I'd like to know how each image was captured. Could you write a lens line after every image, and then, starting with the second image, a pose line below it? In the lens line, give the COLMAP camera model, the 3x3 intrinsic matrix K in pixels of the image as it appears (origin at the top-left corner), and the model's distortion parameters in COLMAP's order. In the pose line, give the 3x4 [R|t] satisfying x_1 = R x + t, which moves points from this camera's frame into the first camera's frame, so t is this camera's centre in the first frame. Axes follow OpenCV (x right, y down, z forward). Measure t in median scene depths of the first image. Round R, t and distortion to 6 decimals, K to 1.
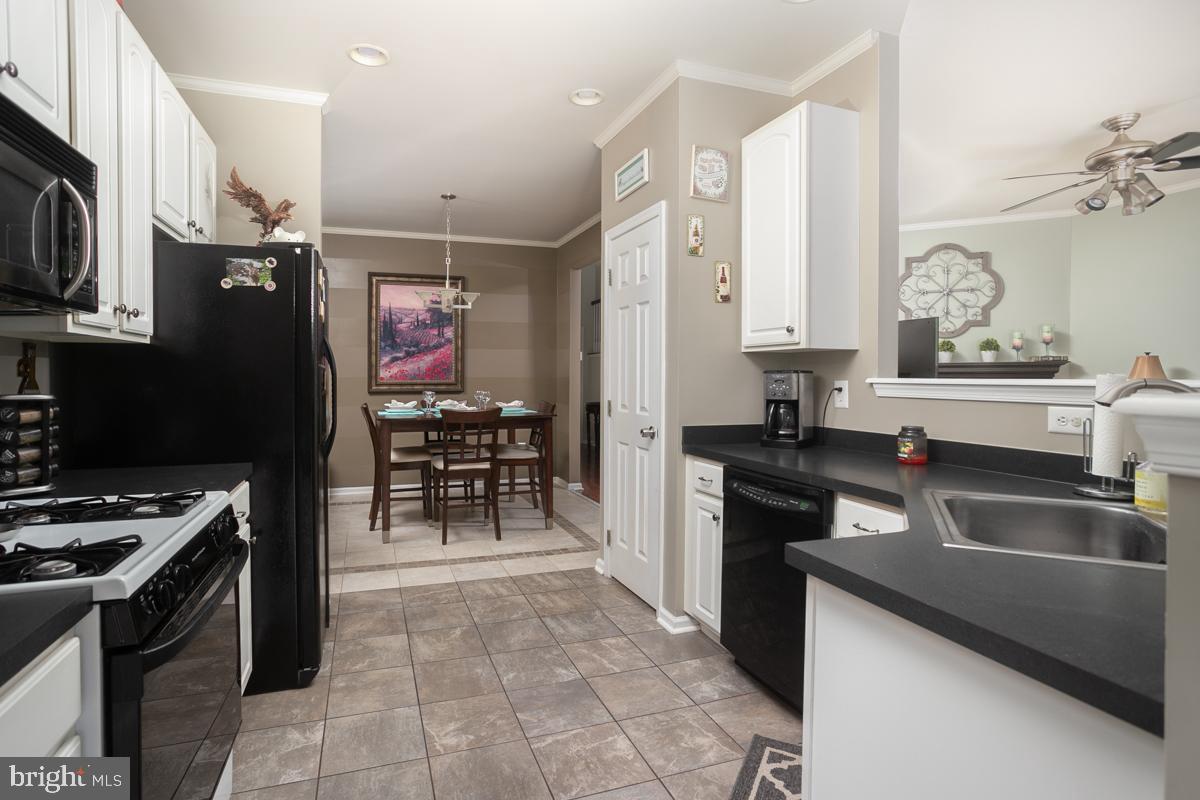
lens RADIAL K [[602.8, 0, 581.7], [0, 602.8, 379.4], [0, 0, 1]] dist [-0.016731, 0.000702]
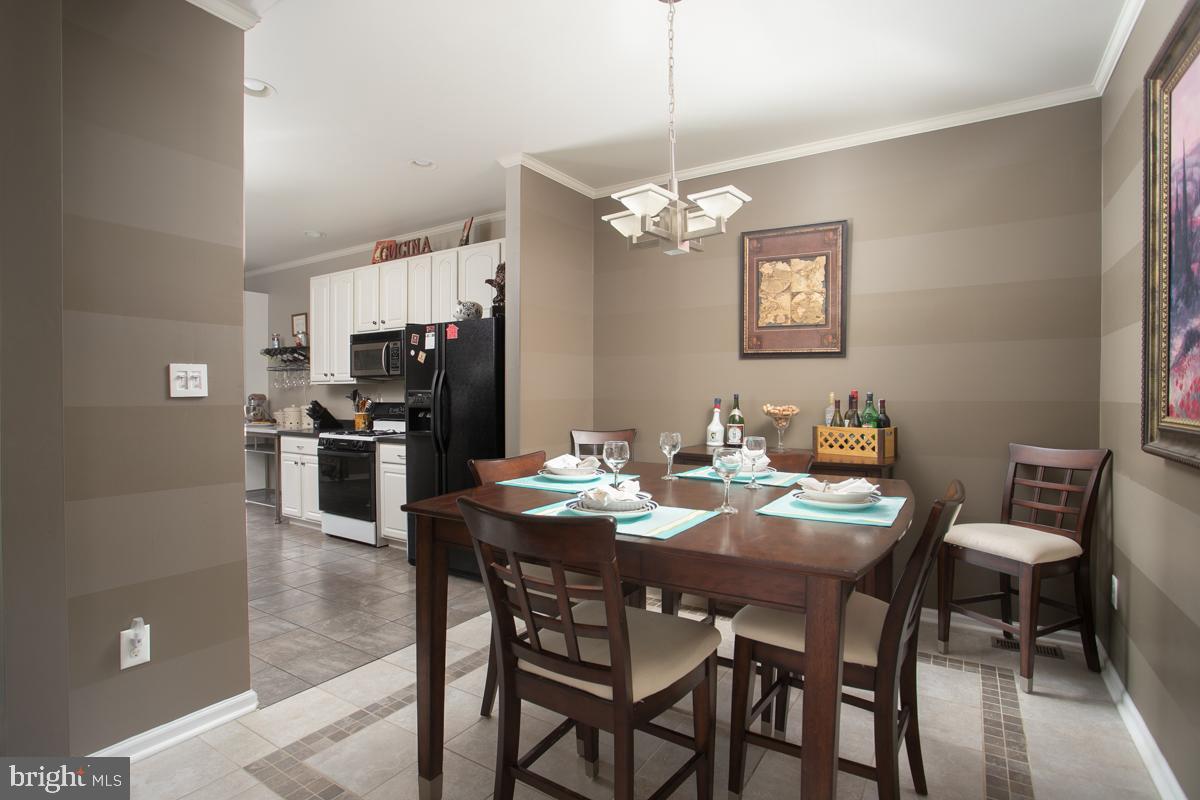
lens RADIAL K [[632.2, 0, 600.0], [0, 632.2, 400.0], [0, 0, 1]] dist [-0.023428, 0.000066]
pose [[-0.817103, 0.007164, -0.576447, 0.140322], [-0.002207, 0.999877, 0.015554, -0.019482], [0.576488, 0.013981, -0.816986, 2.305911]]
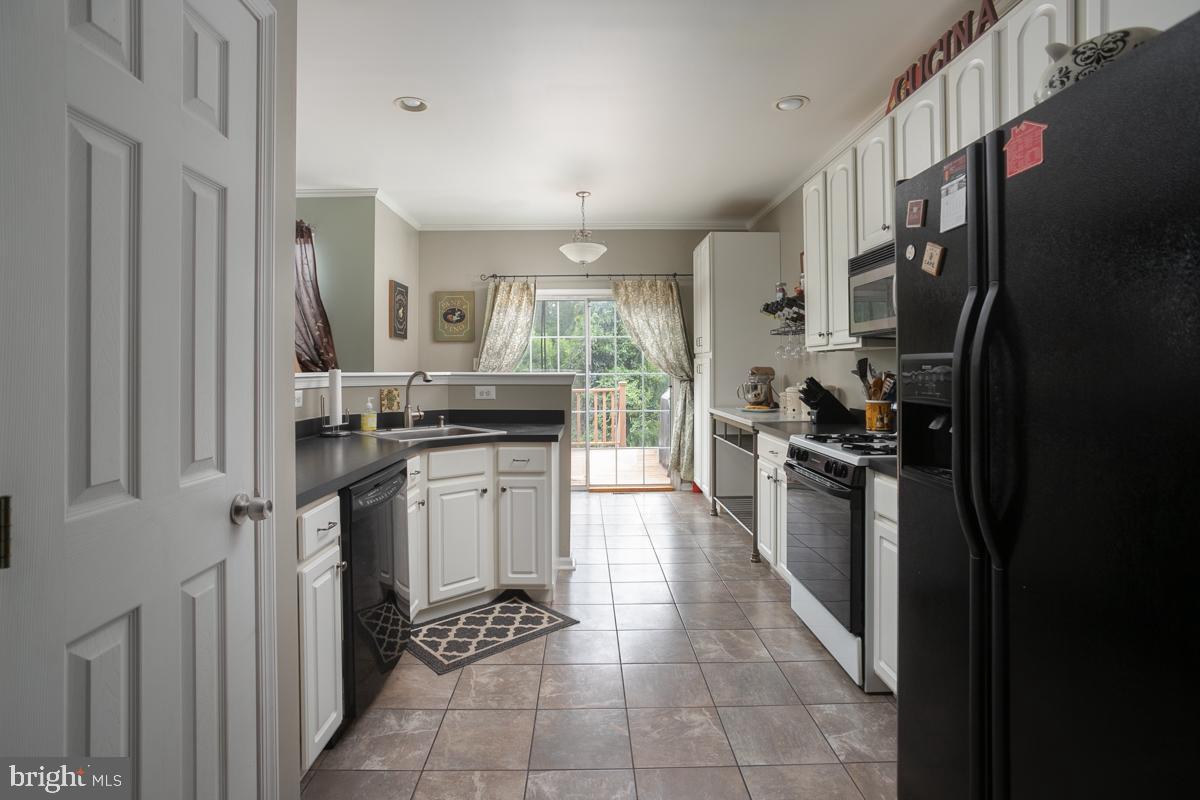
lens RADIAL K [[615.5, 0, 601.0], [0, 615.5, 369.8], [0, 0, 1]] dist [-0.001171, 0.000794]
pose [[-0.950129, 0.001976, 0.311851, -0.271590], [0.004610, 0.999960, 0.007710, -0.010954], [-0.311824, 0.008763, -0.950100, 1.416578]]
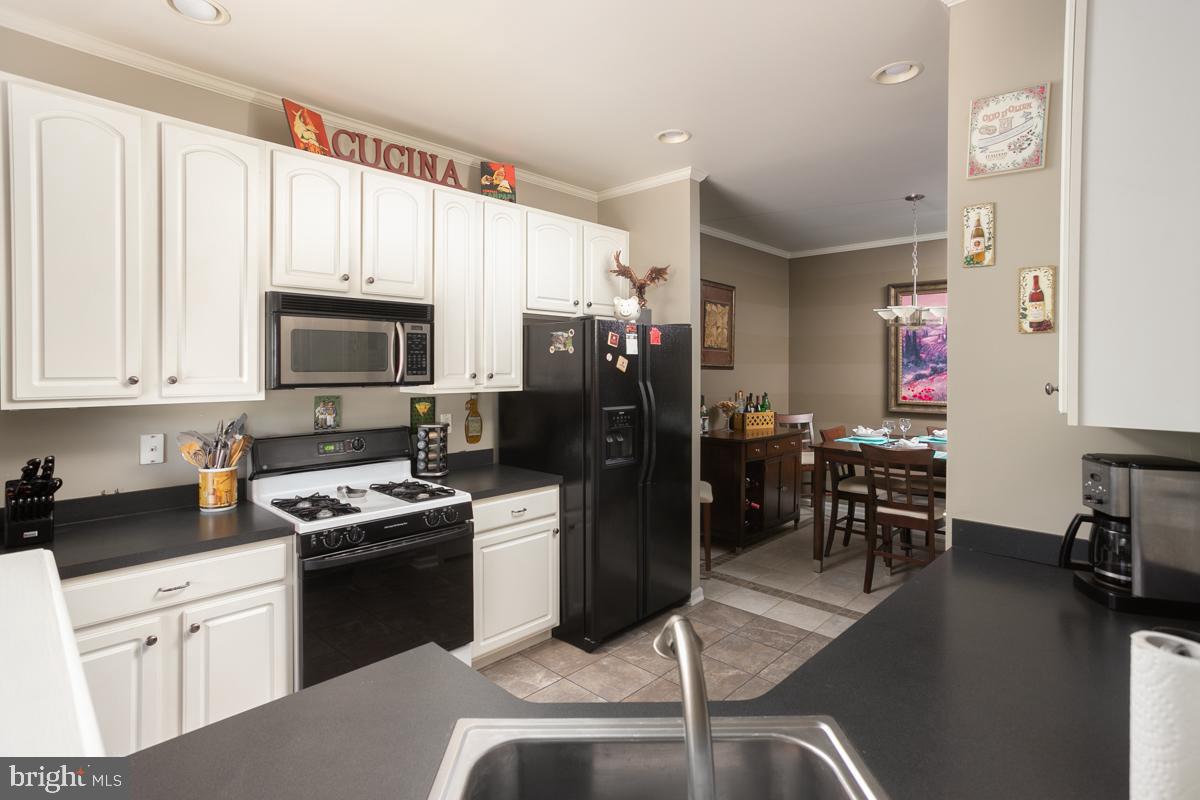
lens RADIAL K [[615.5, 0, 601.0], [0, 615.5, 369.8], [0, 0, 1]] dist [-0.001171, 0.000794]
pose [[0.455896, 0.007985, -0.889997, 0.595454], [-0.008940, 0.999950, 0.004392, -0.089893], [0.889988, 0.005954, 0.455945, 0.320429]]
